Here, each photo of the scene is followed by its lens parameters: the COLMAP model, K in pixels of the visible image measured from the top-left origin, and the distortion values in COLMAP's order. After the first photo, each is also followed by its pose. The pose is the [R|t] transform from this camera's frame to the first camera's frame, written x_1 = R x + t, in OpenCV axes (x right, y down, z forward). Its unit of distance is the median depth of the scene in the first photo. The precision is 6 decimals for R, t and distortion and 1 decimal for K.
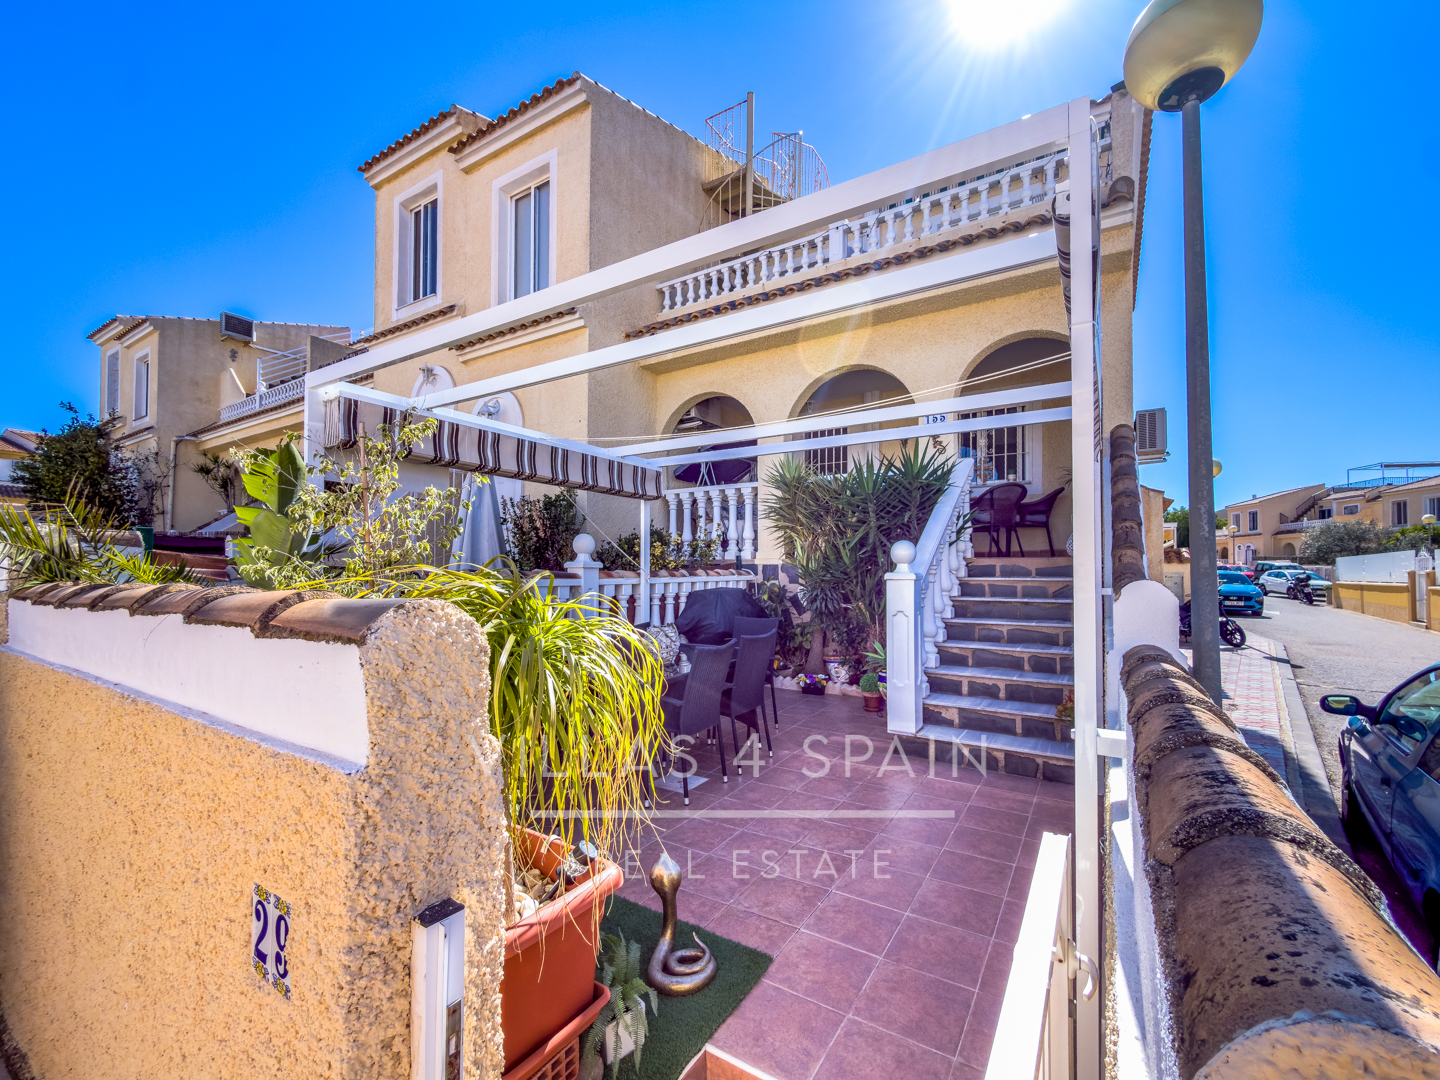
lens RADIAL K [[593.2, 0, 762.4], [0, 593.2, 539.8], [0, 0, 1]] dist [-0.000348, 0.000068]
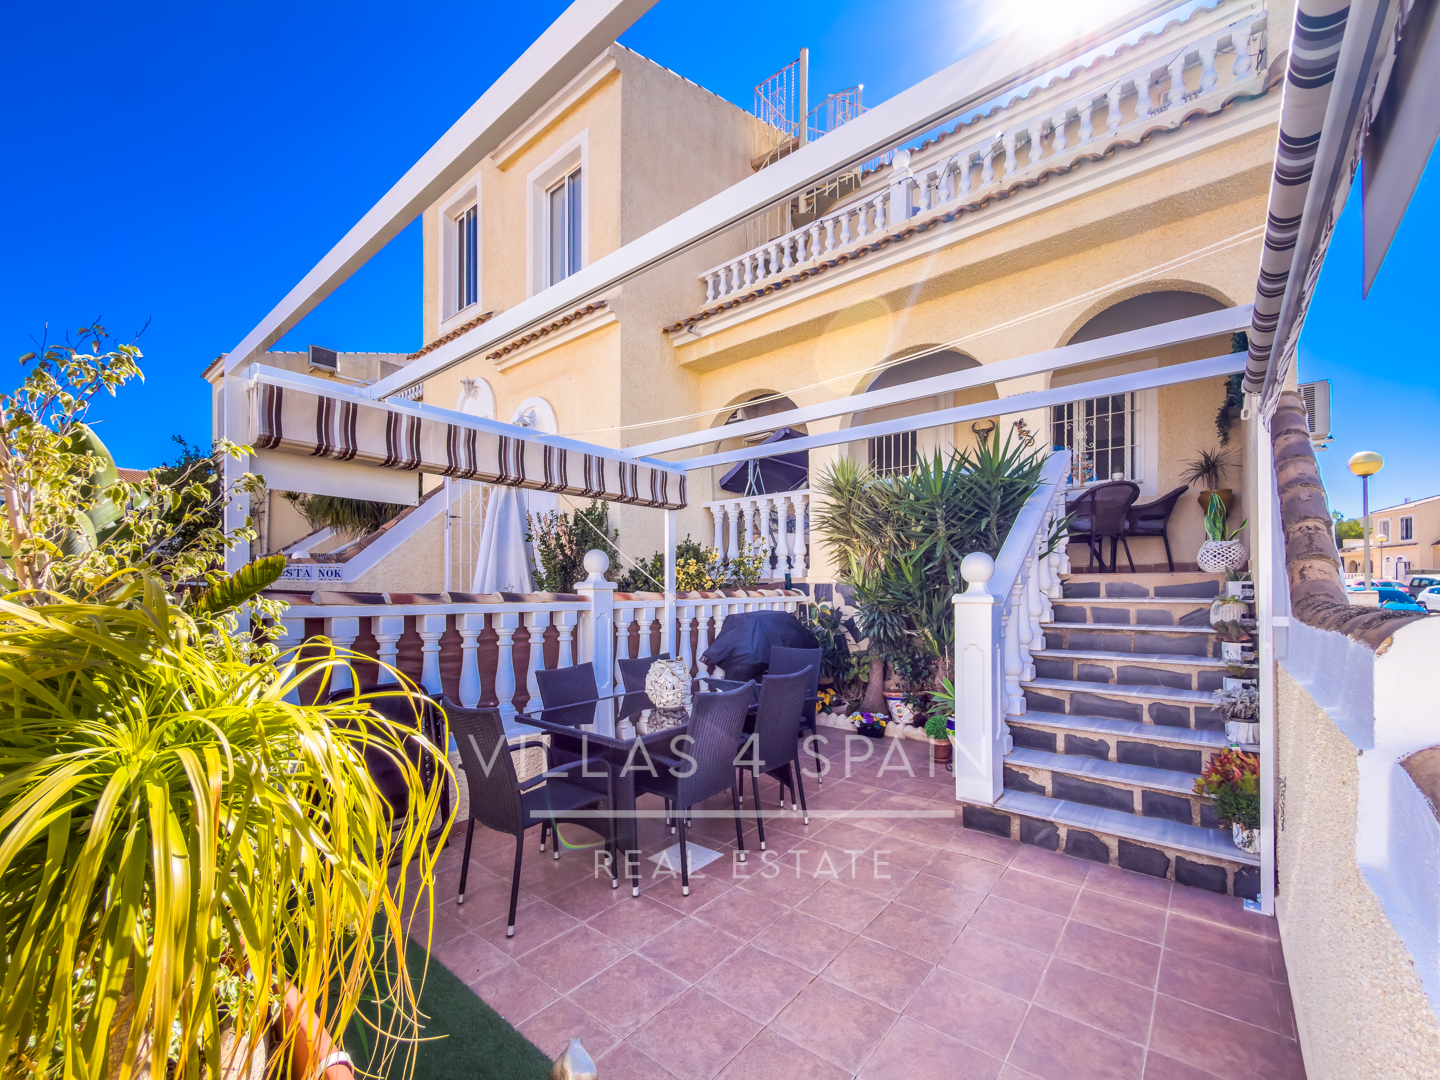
lens RADIAL K [[614.6, 0, 761.3], [0, 614.6, 575.1], [0, 0, 1]] dist [-0.002224, 0.000009]
pose [[0.993053, -0.007734, -0.117413, 0.033546], [0.011126, 0.999539, 0.028257, 0.003315], [0.117140, -0.029367, 0.992681, 0.111274]]
